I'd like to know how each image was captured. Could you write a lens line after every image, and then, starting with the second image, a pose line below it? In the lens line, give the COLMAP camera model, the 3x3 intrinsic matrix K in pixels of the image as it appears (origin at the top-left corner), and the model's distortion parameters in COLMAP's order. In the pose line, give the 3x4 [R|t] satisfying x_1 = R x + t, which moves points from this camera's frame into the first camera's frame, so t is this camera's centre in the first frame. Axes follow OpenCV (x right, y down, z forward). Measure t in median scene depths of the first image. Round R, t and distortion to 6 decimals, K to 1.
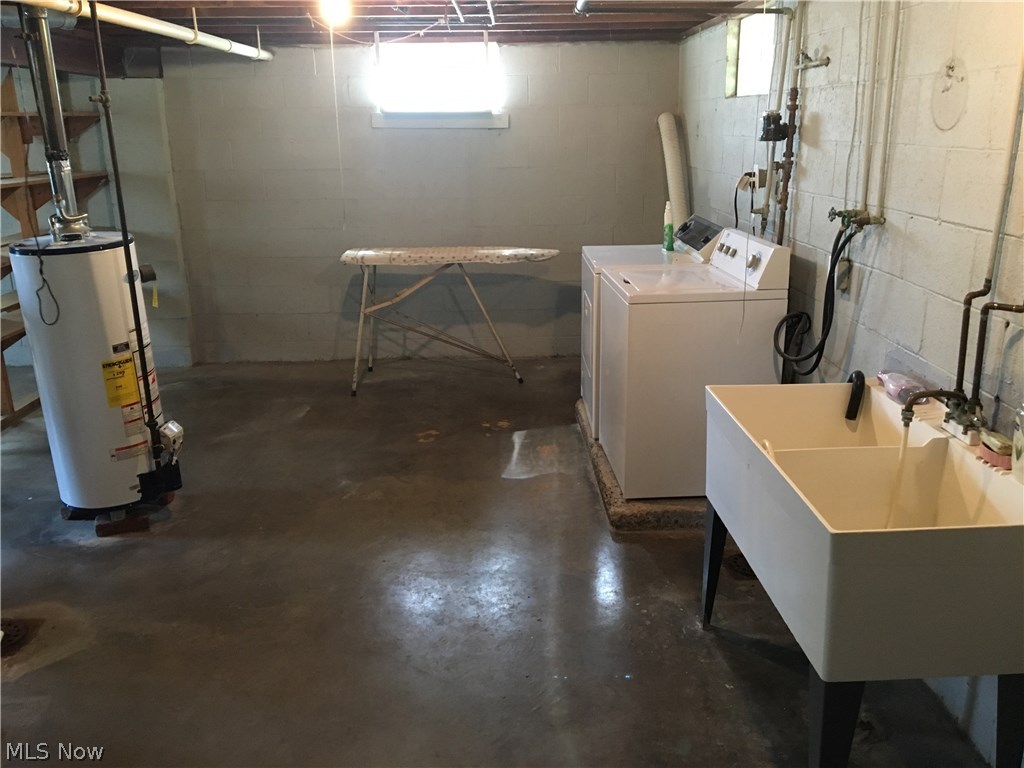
lens RADIAL K [[867.5, 0, 511.6], [0, 867.5, 377.5], [0, 0, 1]] dist [0.084529, -0.101275]
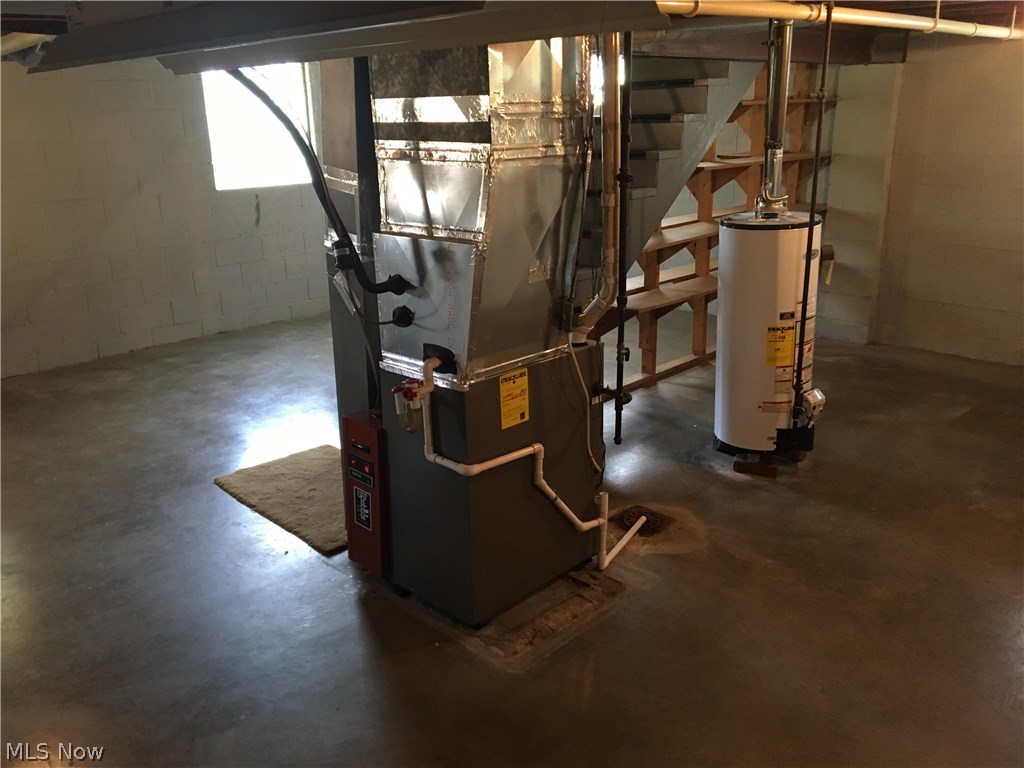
lens RADIAL K [[867.5, 0, 510.4], [0, 867.5, 383.2], [0, 0, 1]] dist [0.084529, -0.101275]
pose [[0.702183, 0.215888, -0.678477, 0.086501], [-0.190346, 0.975158, 0.113295, -0.008859], [0.686082, 0.049592, 0.725832, -0.057948]]
